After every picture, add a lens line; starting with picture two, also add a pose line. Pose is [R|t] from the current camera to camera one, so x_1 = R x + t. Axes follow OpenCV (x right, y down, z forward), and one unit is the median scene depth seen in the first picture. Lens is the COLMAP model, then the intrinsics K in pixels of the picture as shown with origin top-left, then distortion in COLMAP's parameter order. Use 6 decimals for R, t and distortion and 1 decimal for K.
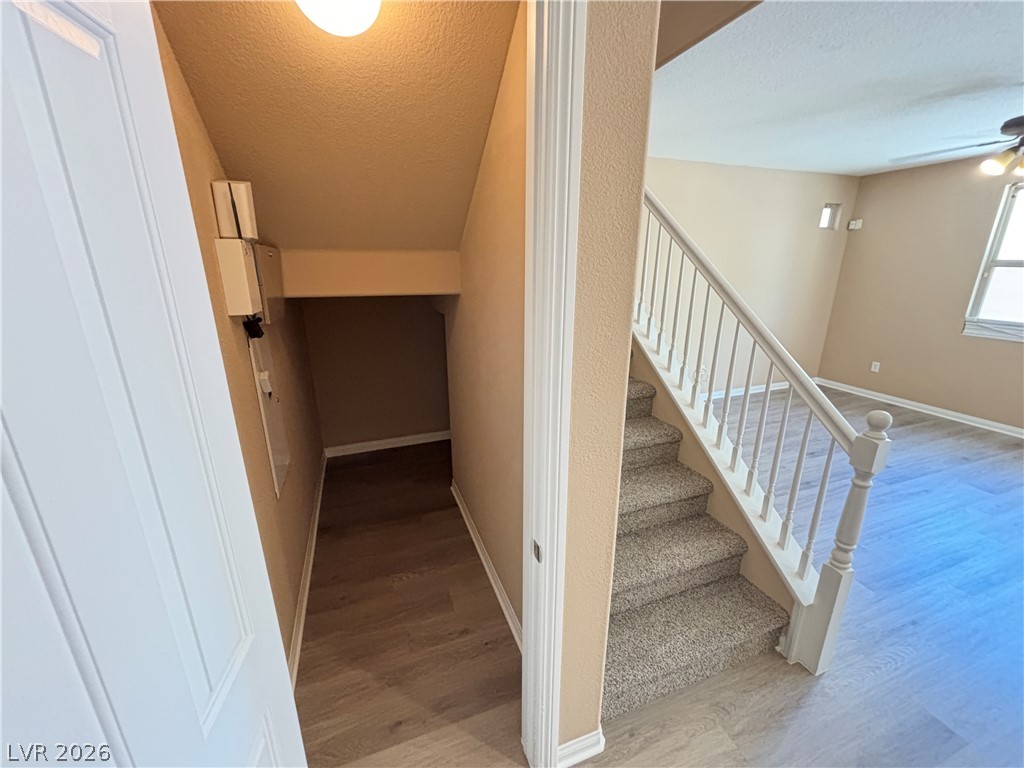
lens RADIAL K [[413.3, 0, 510.0], [0, 413.3, 384.8], [0, 0, 1]] dist [0.001206, -0.000324]
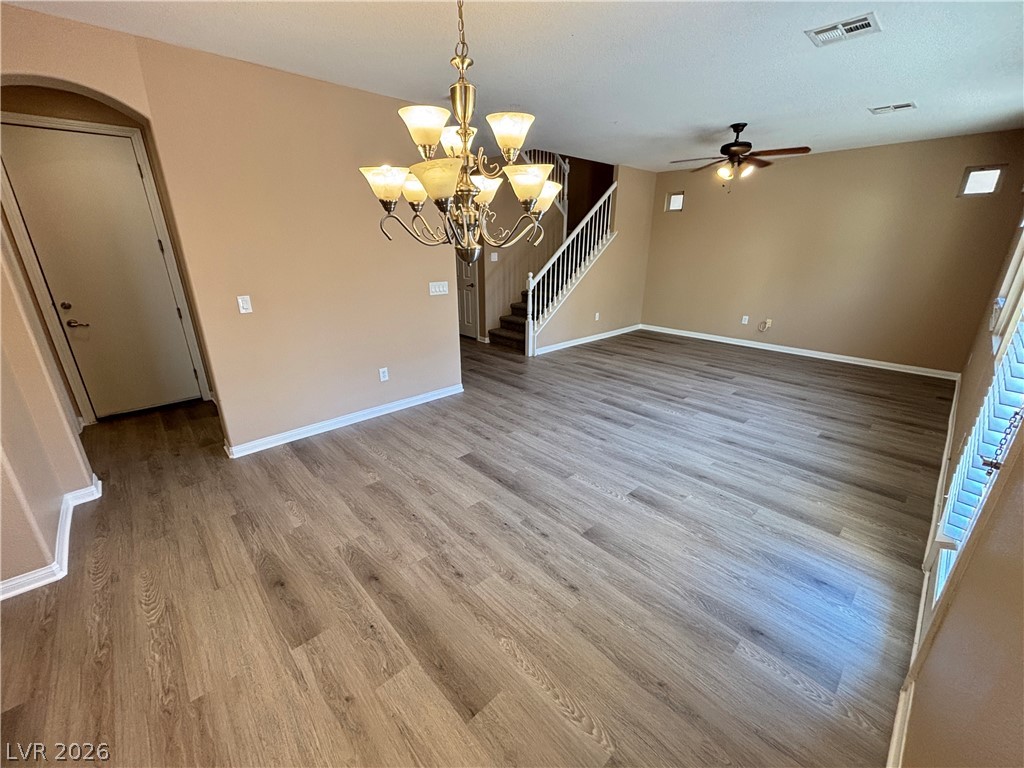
lens RADIAL K [[413.3, 0, 512.8], [0, 413.3, 382.4], [0, 0, 1]] dist [0.001206, -0.000324]
pose [[0.397852, 0.300215, -0.866940, 2.800084], [-0.266117, 0.942083, 0.204111, 0.177109], [0.878006, 0.149502, 0.454702, -0.460705]]
